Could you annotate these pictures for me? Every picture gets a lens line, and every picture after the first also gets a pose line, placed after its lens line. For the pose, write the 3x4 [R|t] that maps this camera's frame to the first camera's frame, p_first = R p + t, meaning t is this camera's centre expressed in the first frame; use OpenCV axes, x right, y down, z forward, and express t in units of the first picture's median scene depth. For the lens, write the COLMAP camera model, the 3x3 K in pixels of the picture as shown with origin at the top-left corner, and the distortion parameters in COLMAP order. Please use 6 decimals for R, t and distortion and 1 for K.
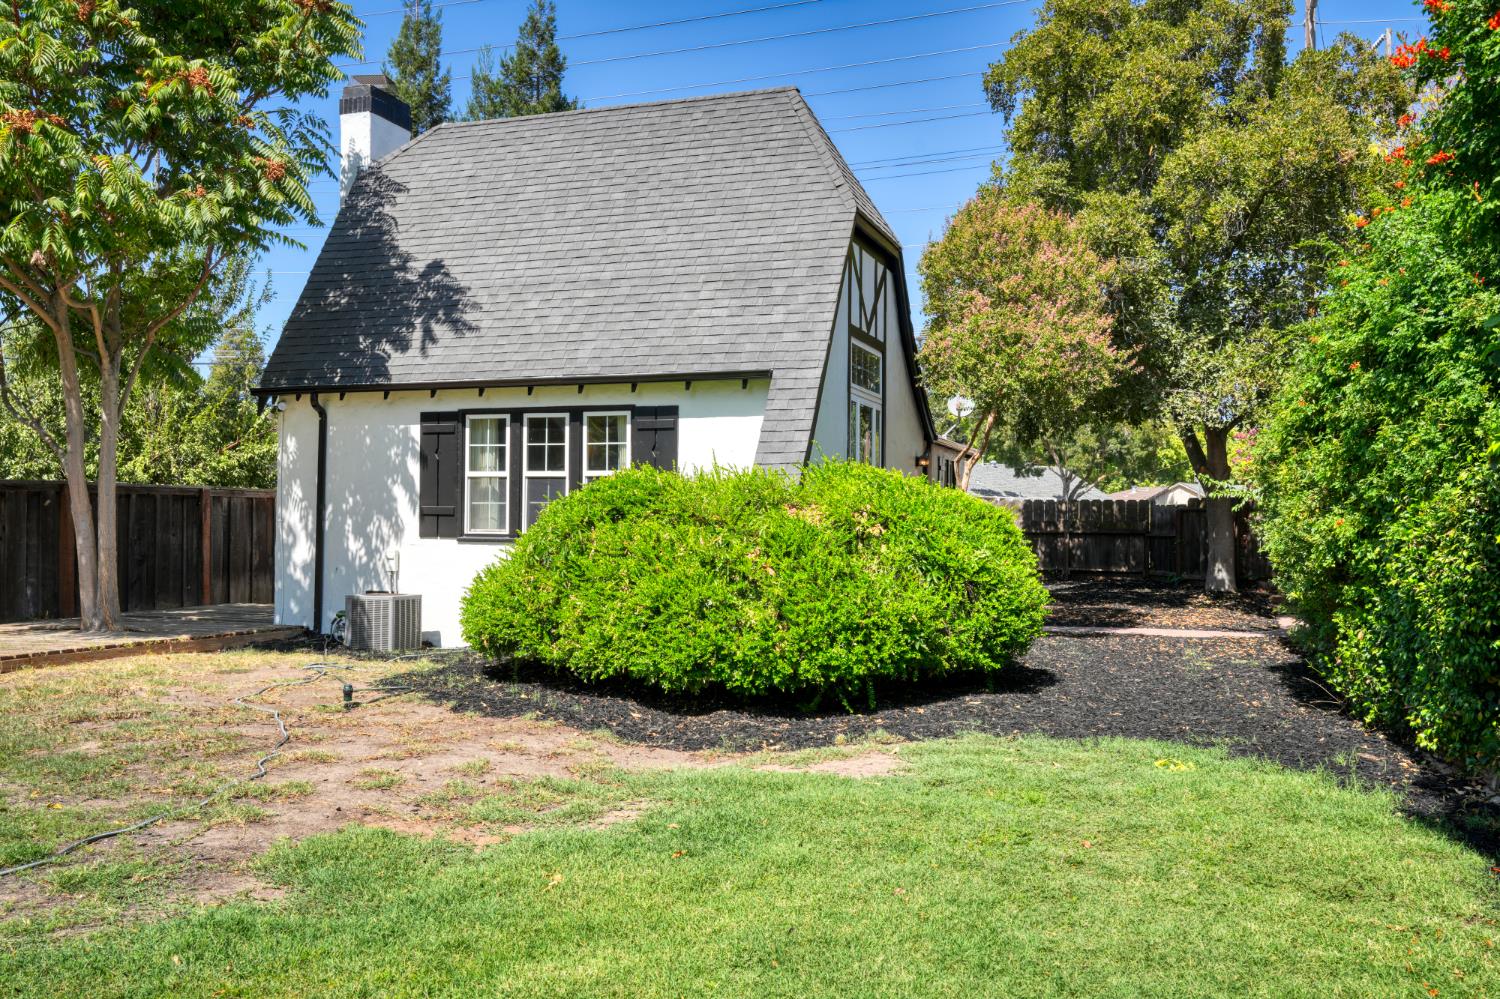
lens RADIAL K [[1281.9, 0, 755.7], [0, 1281.9, 503.9], [0, 0, 1]] dist [-0.040912, 0.029830]
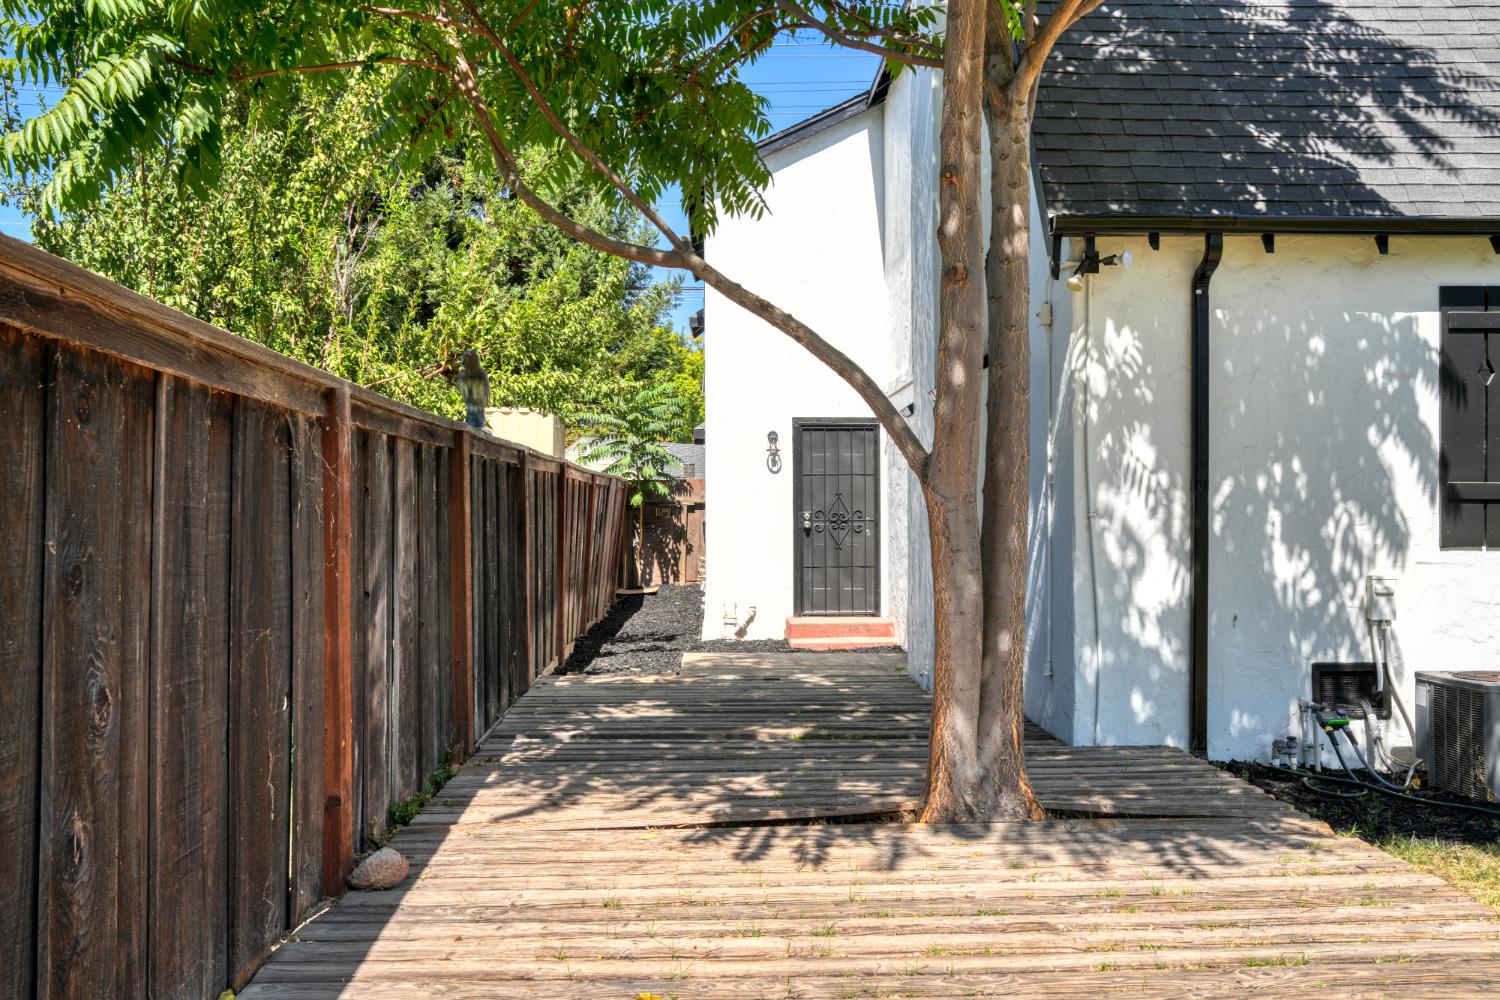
lens RADIAL K [[1281.9, 0, 750.7], [0, 1281.9, 512.6], [0, 0, 1]] dist [-0.040912, 0.029830]
pose [[0.936237, -0.003045, 0.351355, -0.670462], [-0.002450, 0.999882, 0.015193, 0.005994], [-0.351359, -0.015085, 0.936119, 0.645940]]
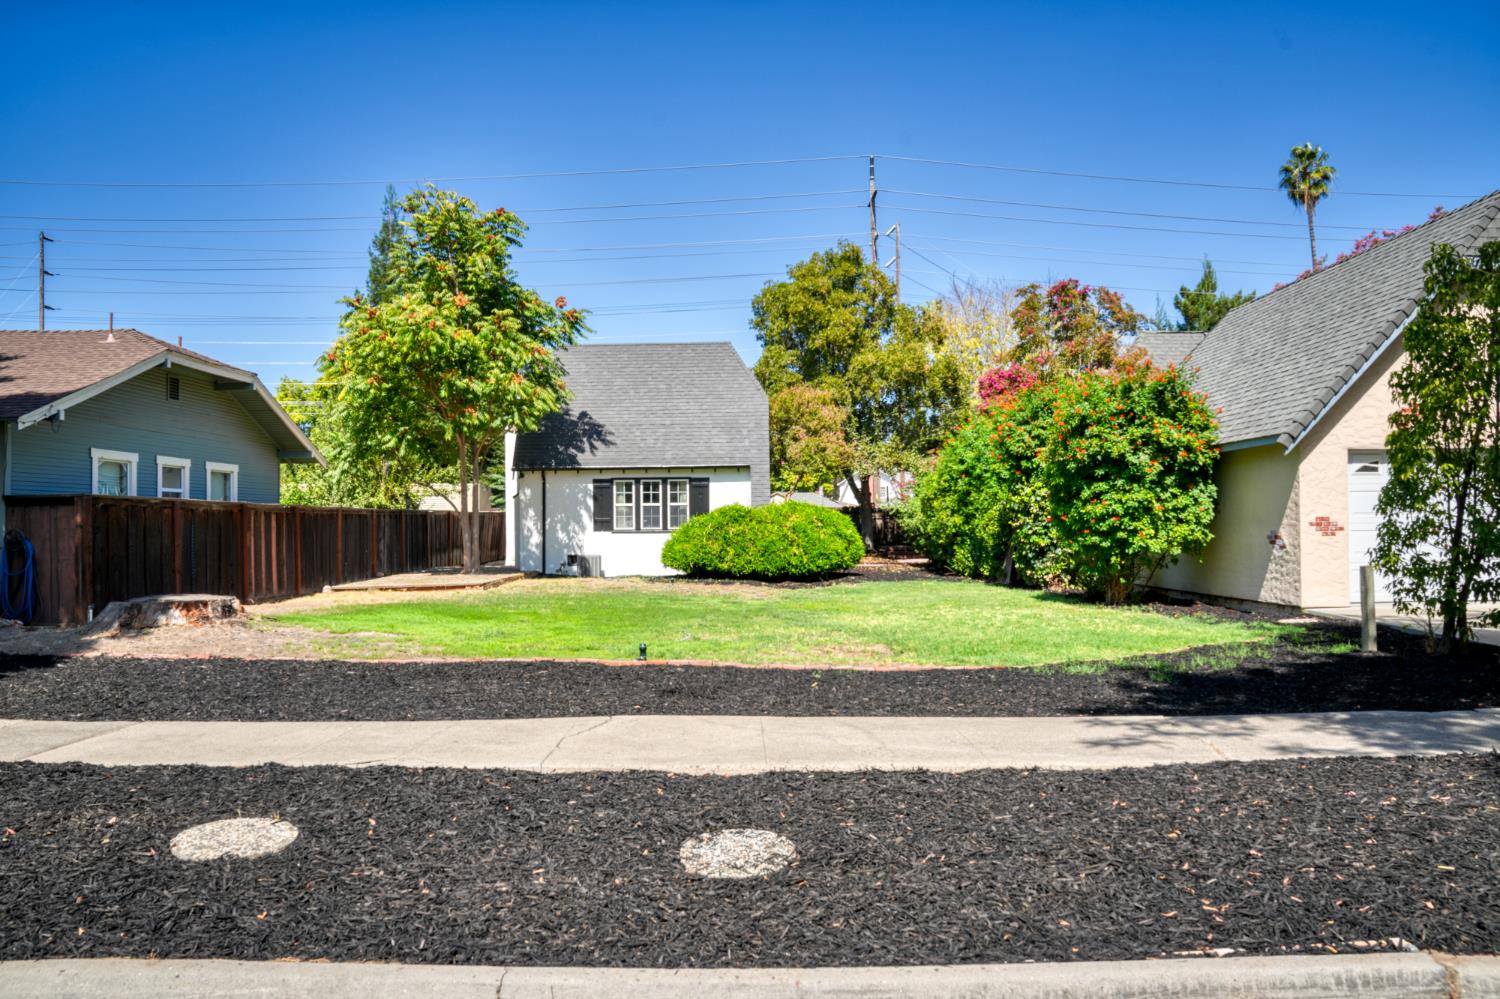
lens RADIAL K [[1037.5, 0, 742.6], [0, 1037.5, 498.1], [0, 0, 1]] dist [-0.116793, 0.070024]
pose [[0.944745, -0.010551, 0.327637, -0.630798], [0.012978, 0.999902, -0.005221, -0.022174], [-0.327549, 0.009184, 0.944789, -0.912942]]
